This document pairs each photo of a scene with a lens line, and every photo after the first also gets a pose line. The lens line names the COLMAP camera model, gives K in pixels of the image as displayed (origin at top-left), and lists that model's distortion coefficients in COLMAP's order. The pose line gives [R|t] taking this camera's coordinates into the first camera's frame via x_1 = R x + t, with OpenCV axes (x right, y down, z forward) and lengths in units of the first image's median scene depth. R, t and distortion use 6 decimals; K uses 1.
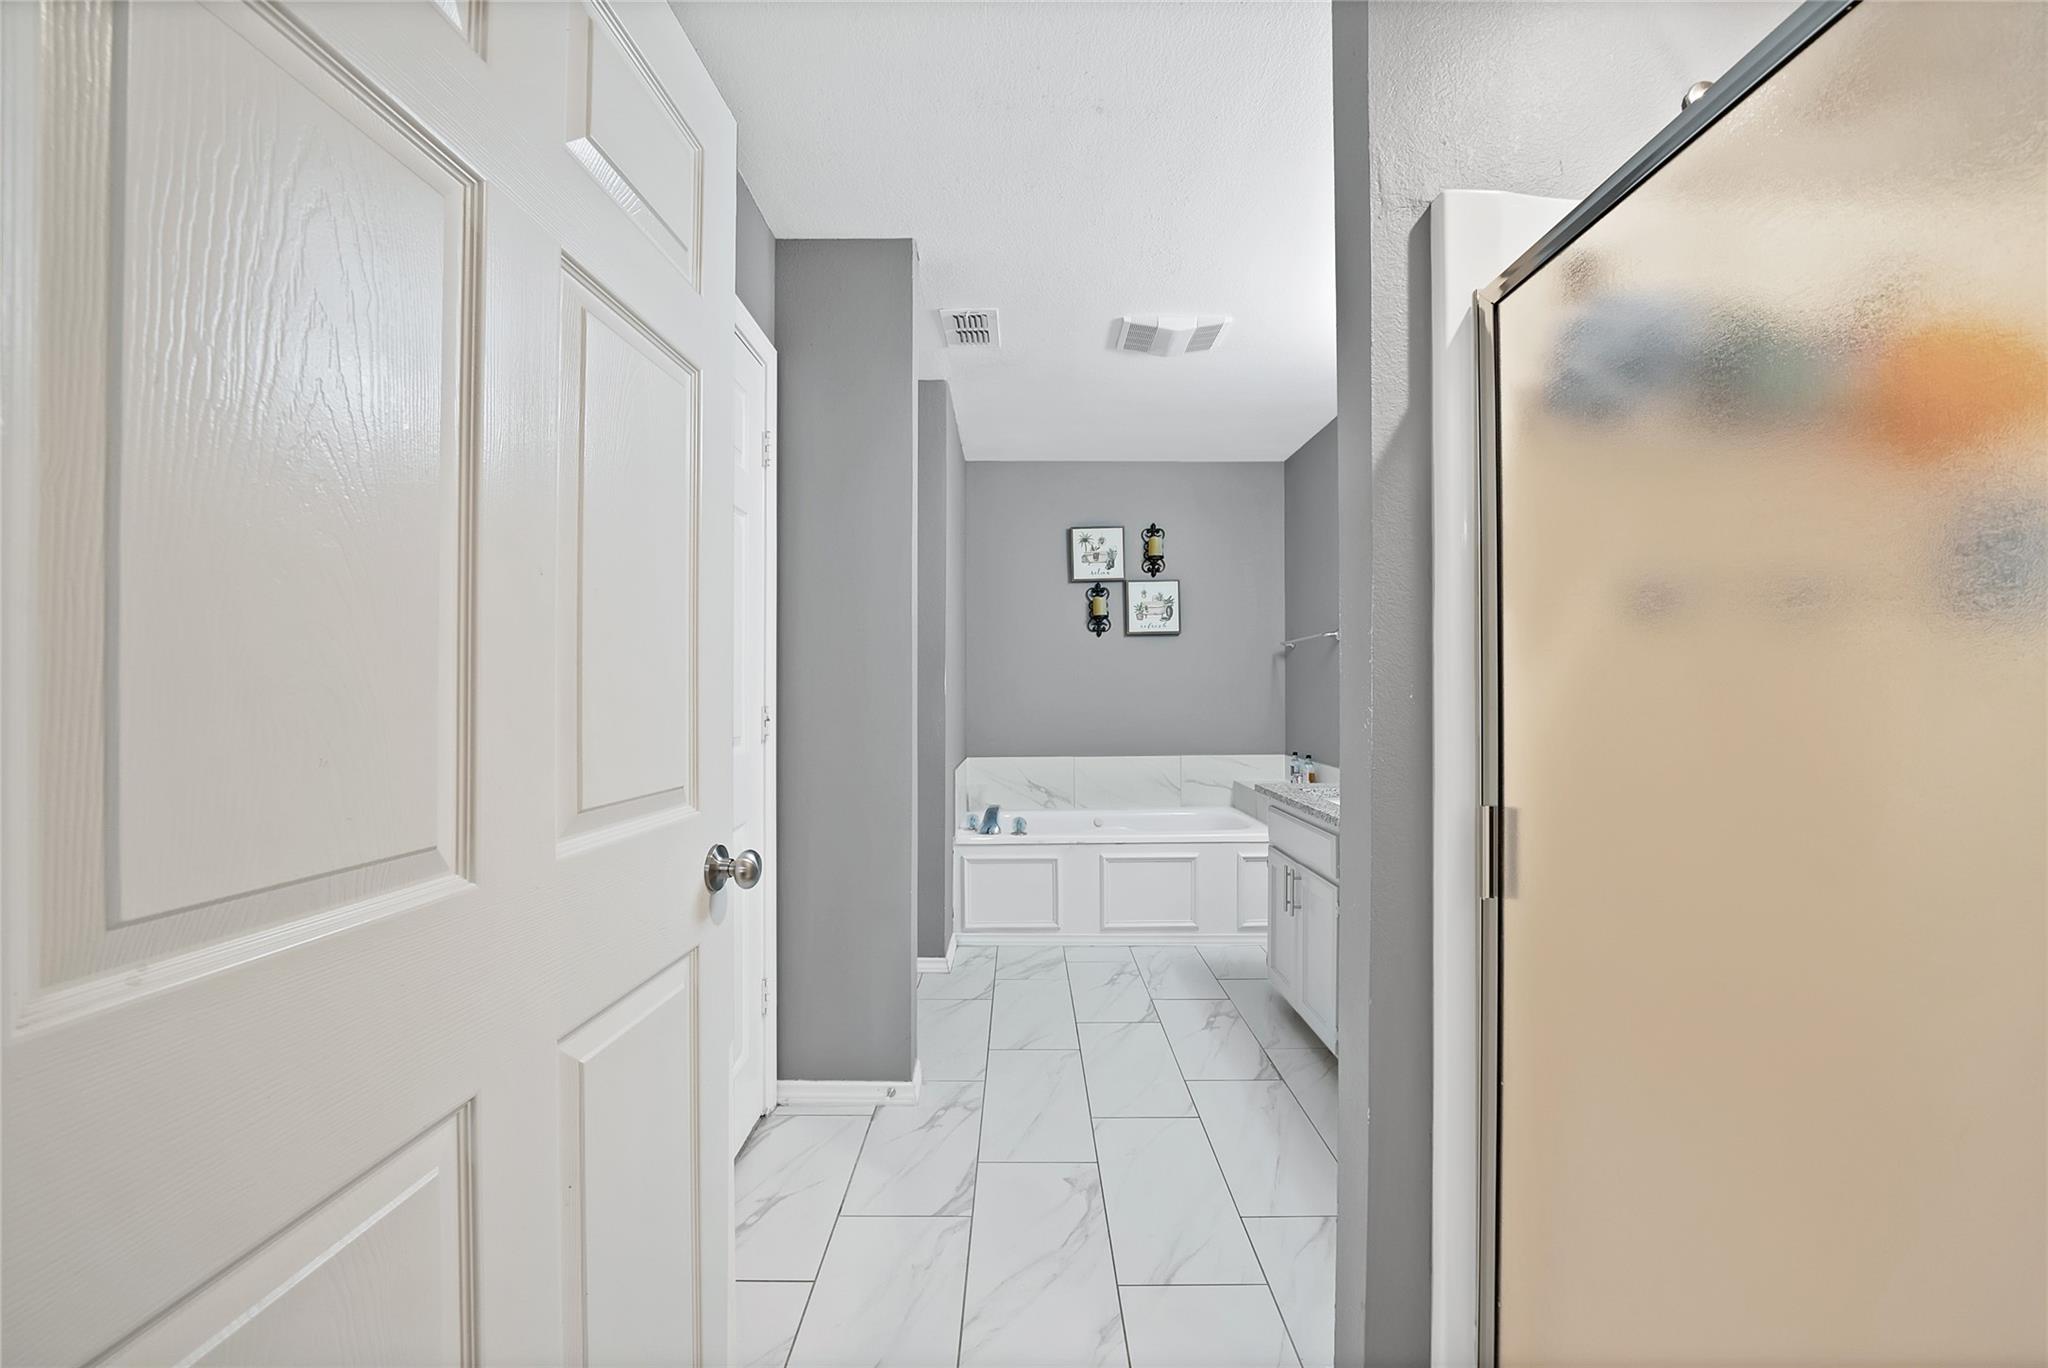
lens RADIAL K [[762.2, 0, 1027.2], [0, 762.2, 693.0], [0, 0, 1]] dist [-0.019237, 0.000226]
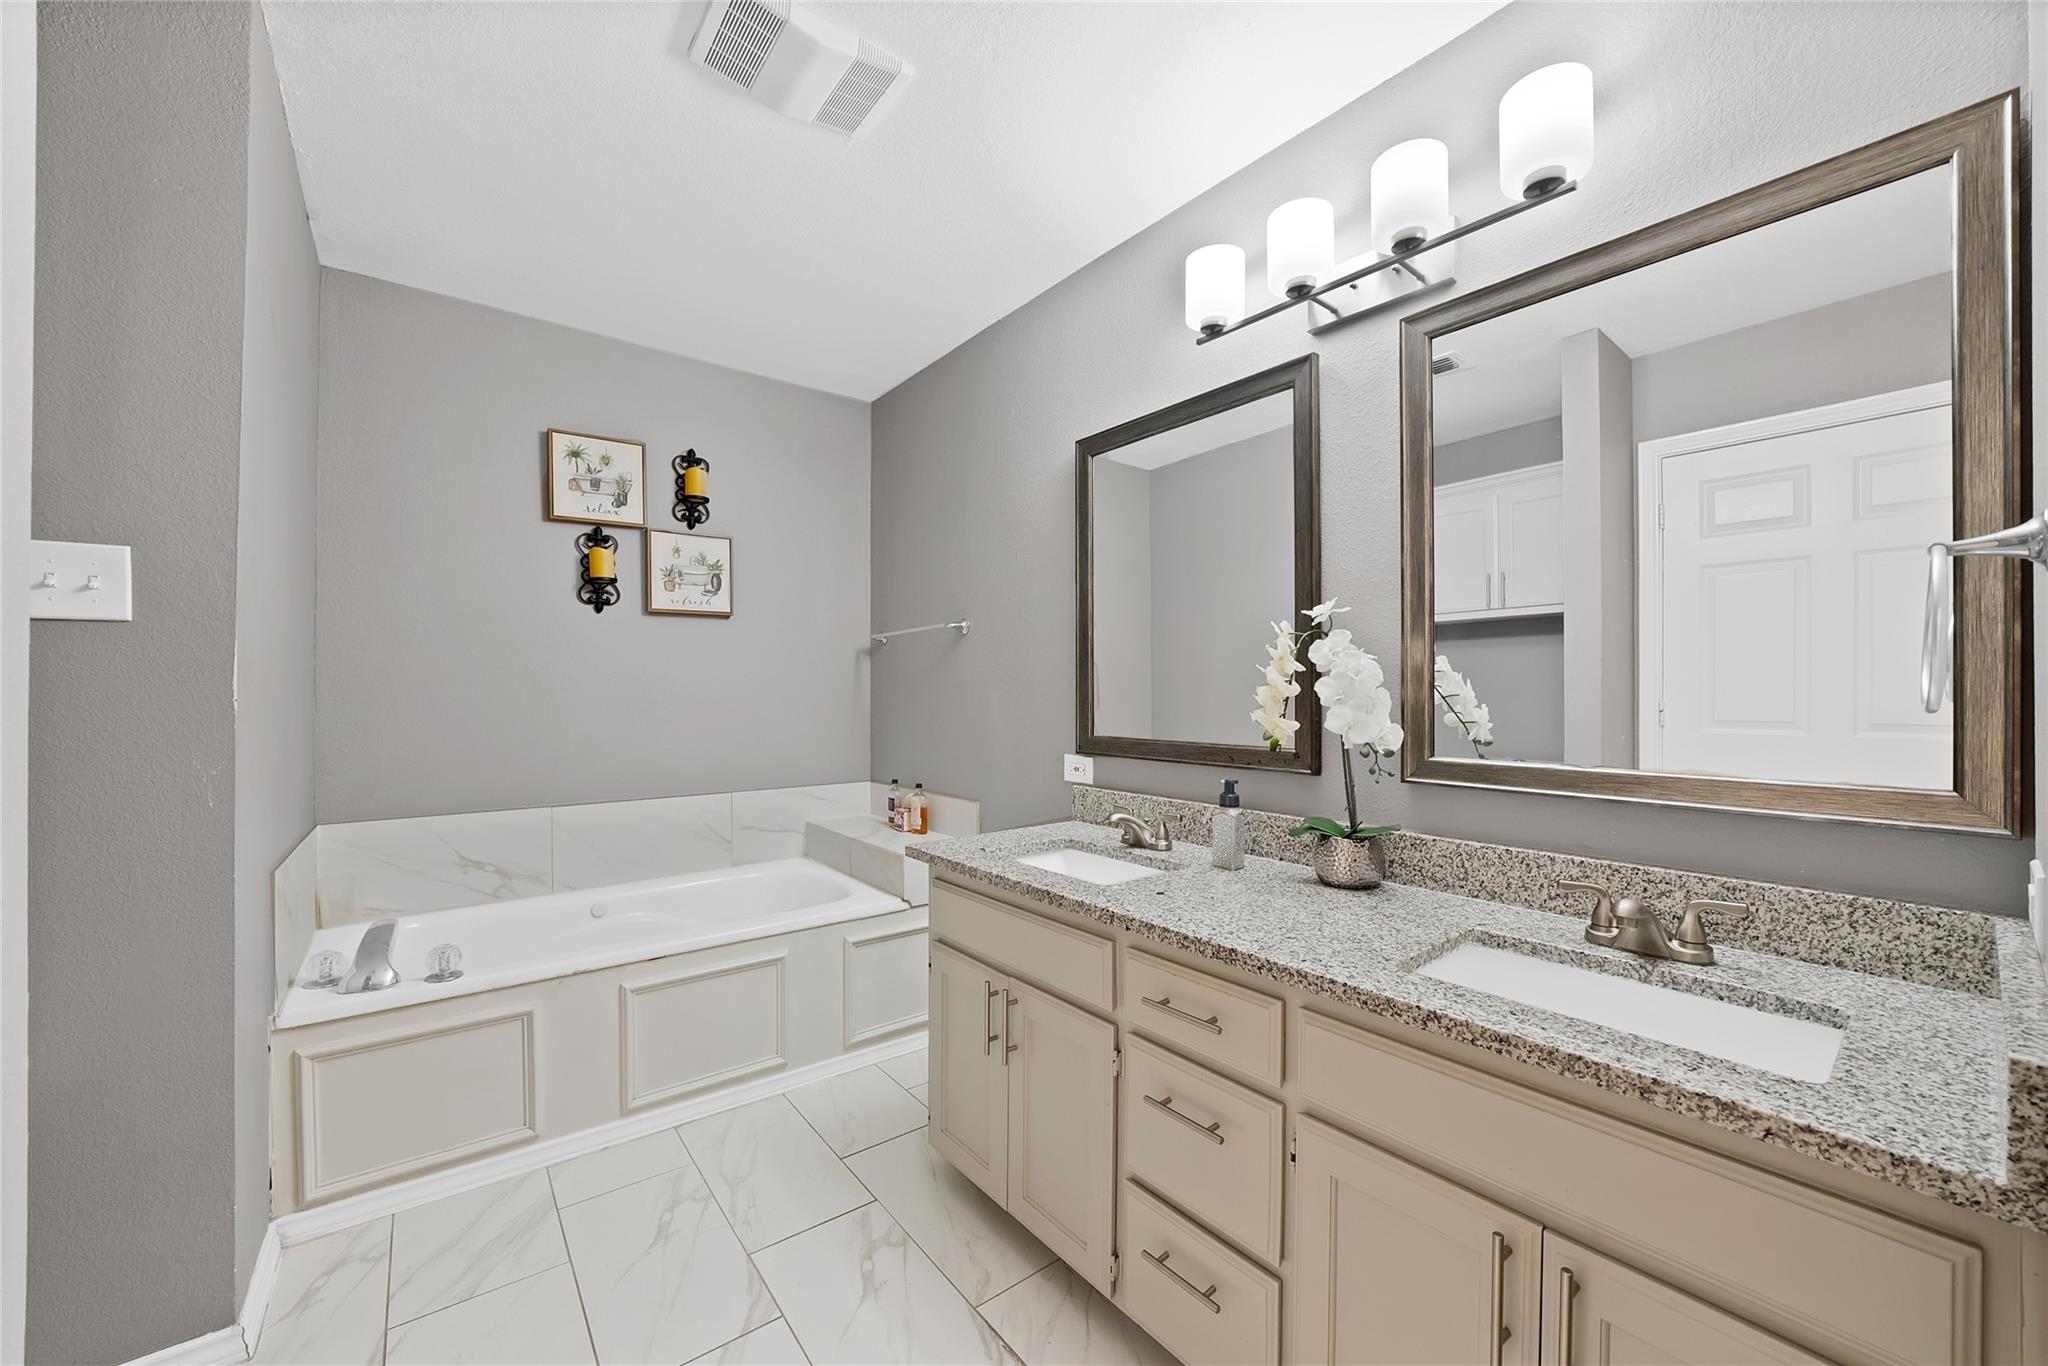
lens RADIAL K [[762.2, 0, 1027.2], [0, 762.2, 692.0], [0, 0, 1]] dist [-0.019237, 0.000226]
pose [[0.788541, 0.005257, 0.614960, -0.010846], [0.000453, 0.999958, -0.009130, -0.002561], [-0.614982, 0.007478, 0.788506, 0.295021]]
